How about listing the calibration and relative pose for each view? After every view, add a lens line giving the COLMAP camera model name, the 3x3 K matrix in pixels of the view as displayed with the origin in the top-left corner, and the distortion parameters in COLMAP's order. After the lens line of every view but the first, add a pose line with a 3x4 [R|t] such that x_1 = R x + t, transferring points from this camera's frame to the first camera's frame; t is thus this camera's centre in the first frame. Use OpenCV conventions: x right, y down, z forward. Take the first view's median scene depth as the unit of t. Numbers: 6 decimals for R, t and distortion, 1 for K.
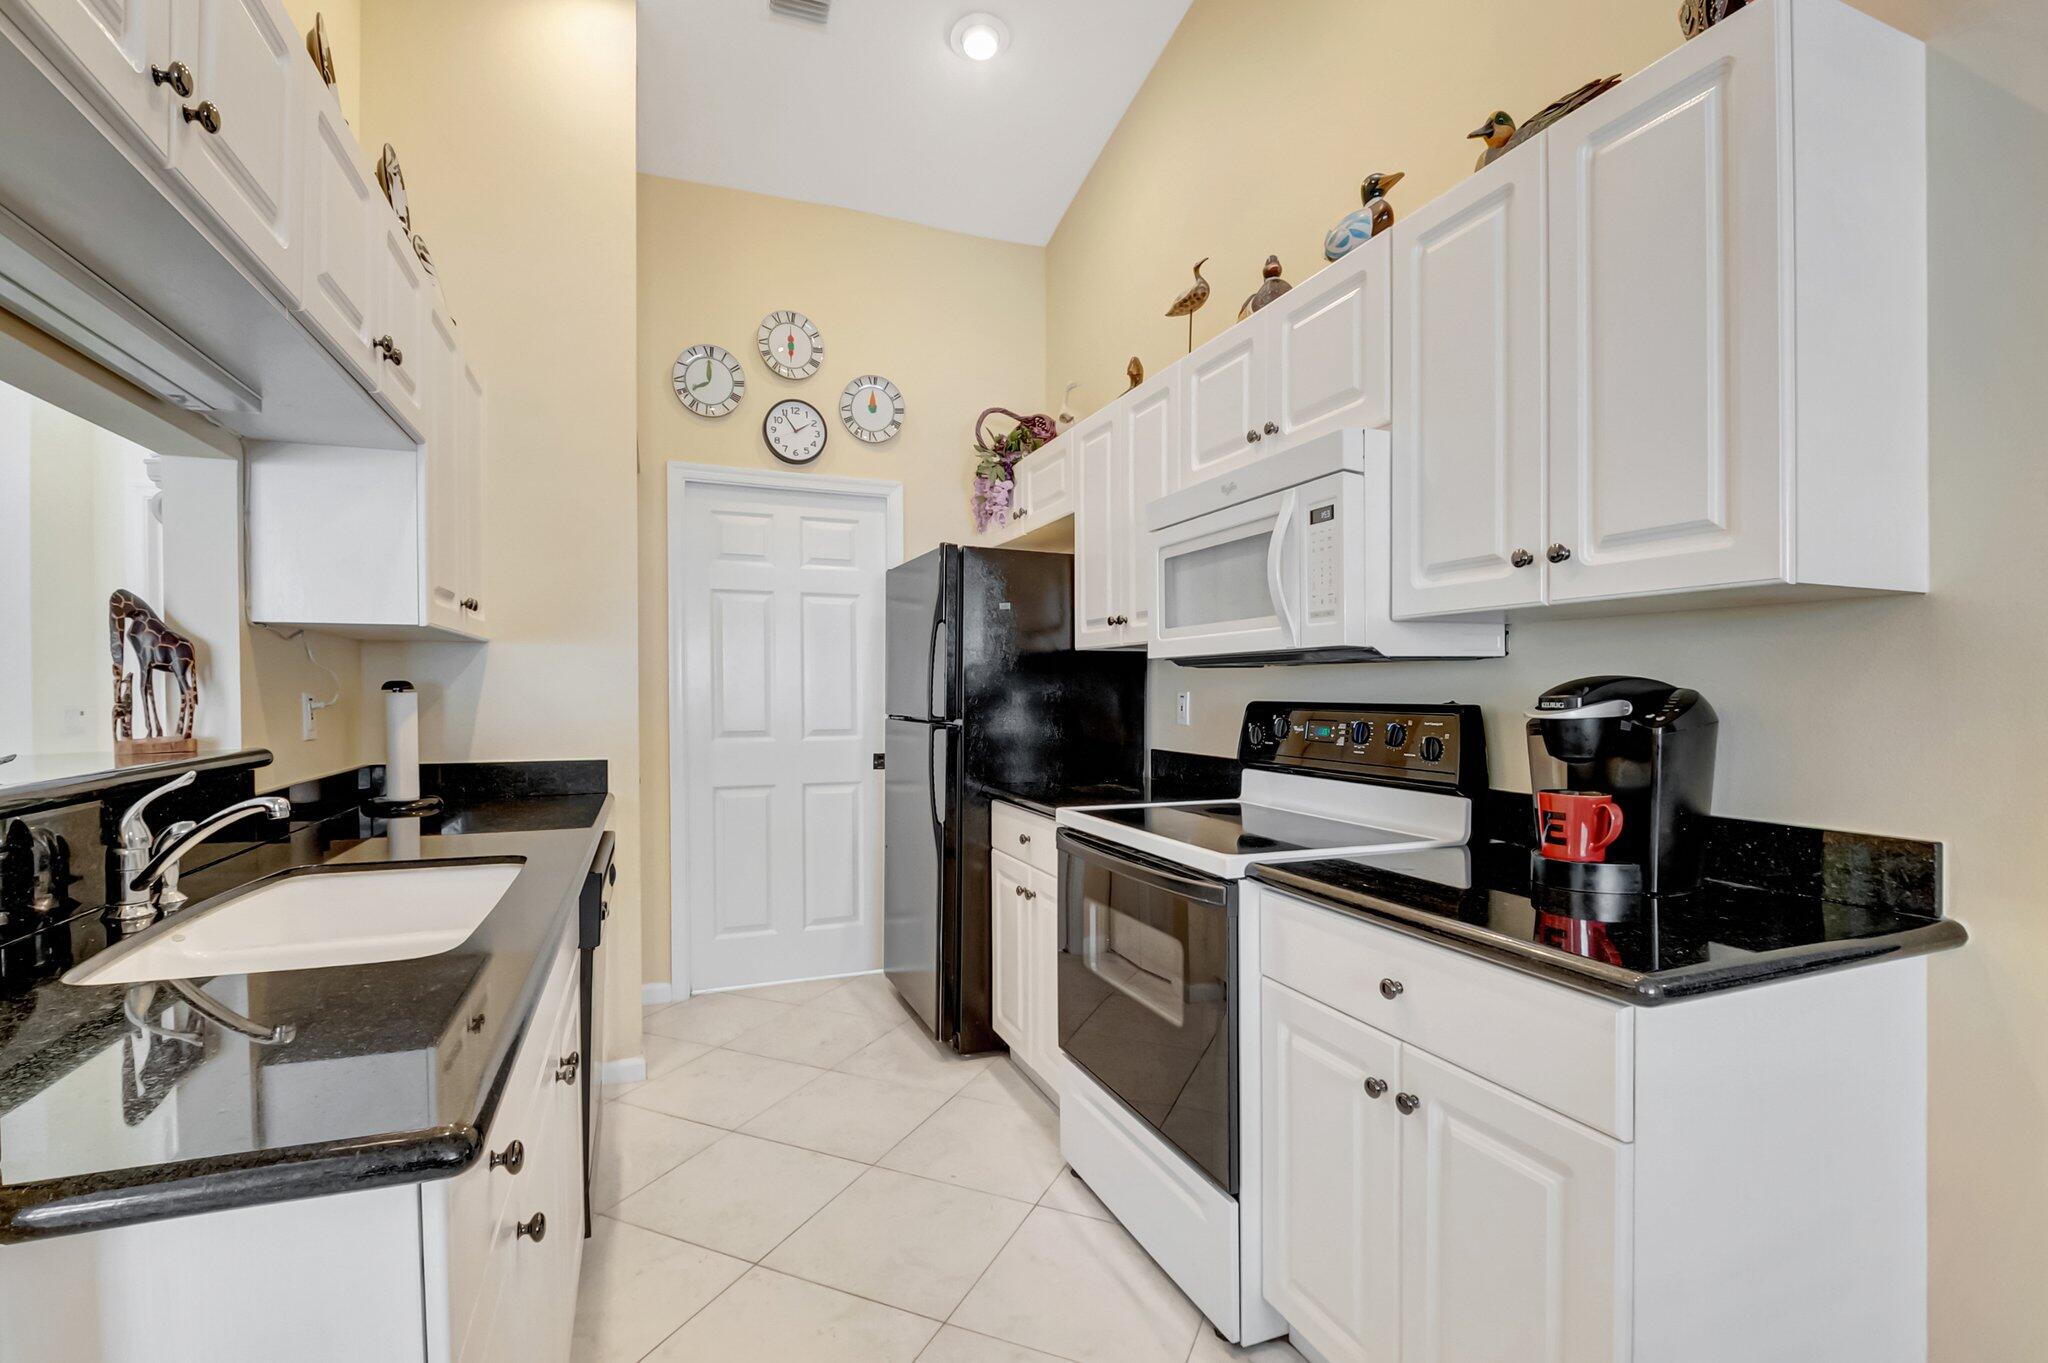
lens RADIAL K [[902.8, 0, 1028.1], [0, 902.8, 692.5], [0, 0, 1]] dist [0.001694, -0.008904]
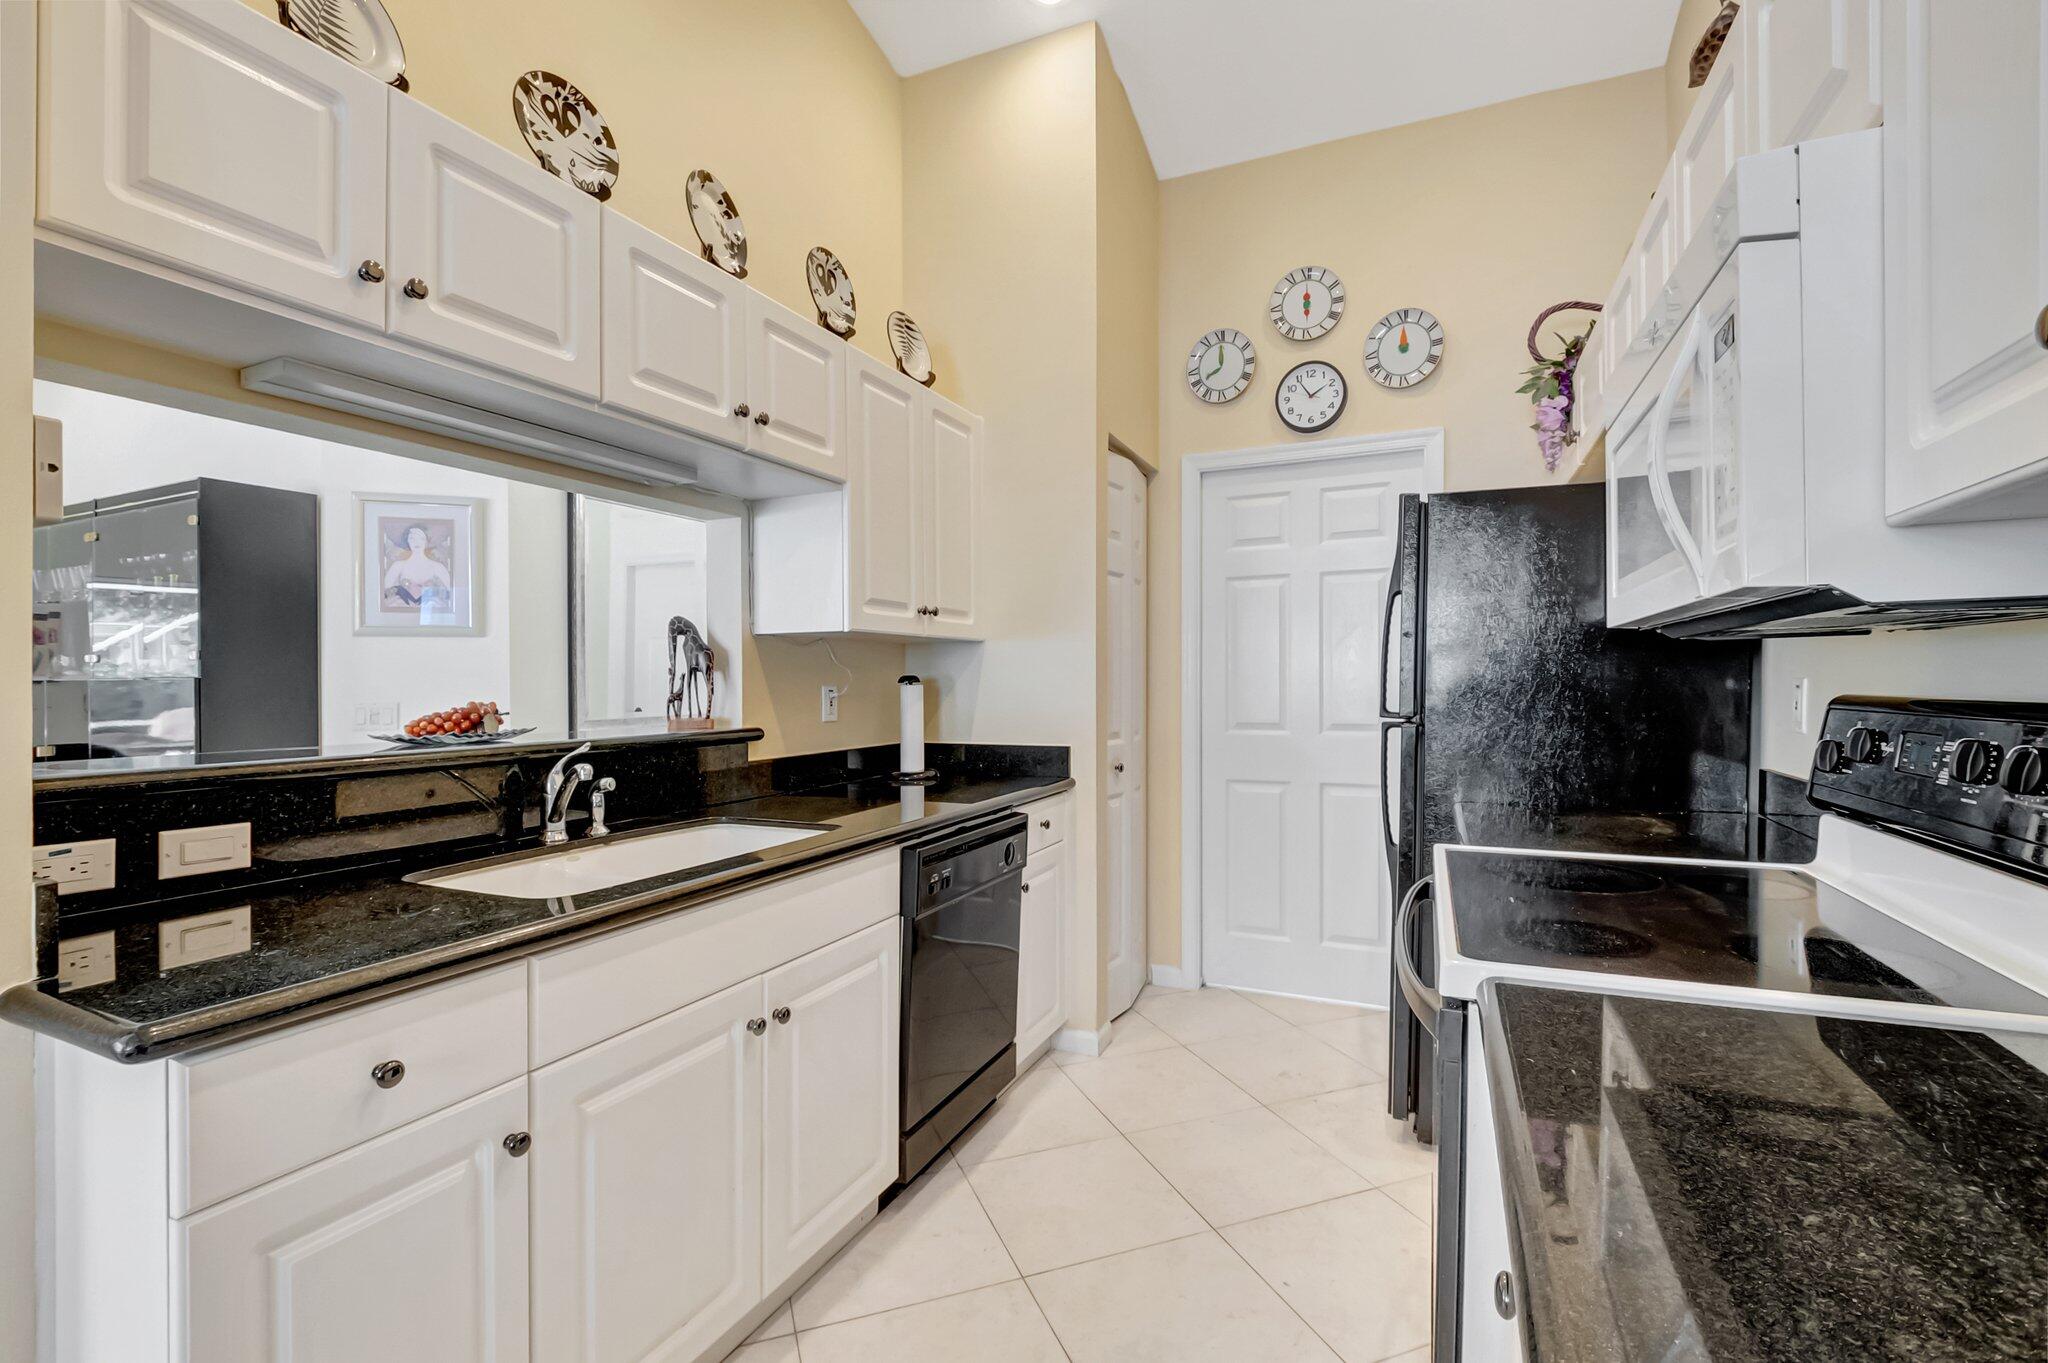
lens RADIAL K [[891.8, 0, 1028.5], [0, 891.8, 684.6], [0, 0, 1]] dist [0.000702, -0.000325]
pose [[0.699937, -0.004060, -0.714193, 0.238622], [0.006297, 0.999980, 0.000487, 0.000112], [0.714177, -0.004838, 0.699948, 0.208990]]
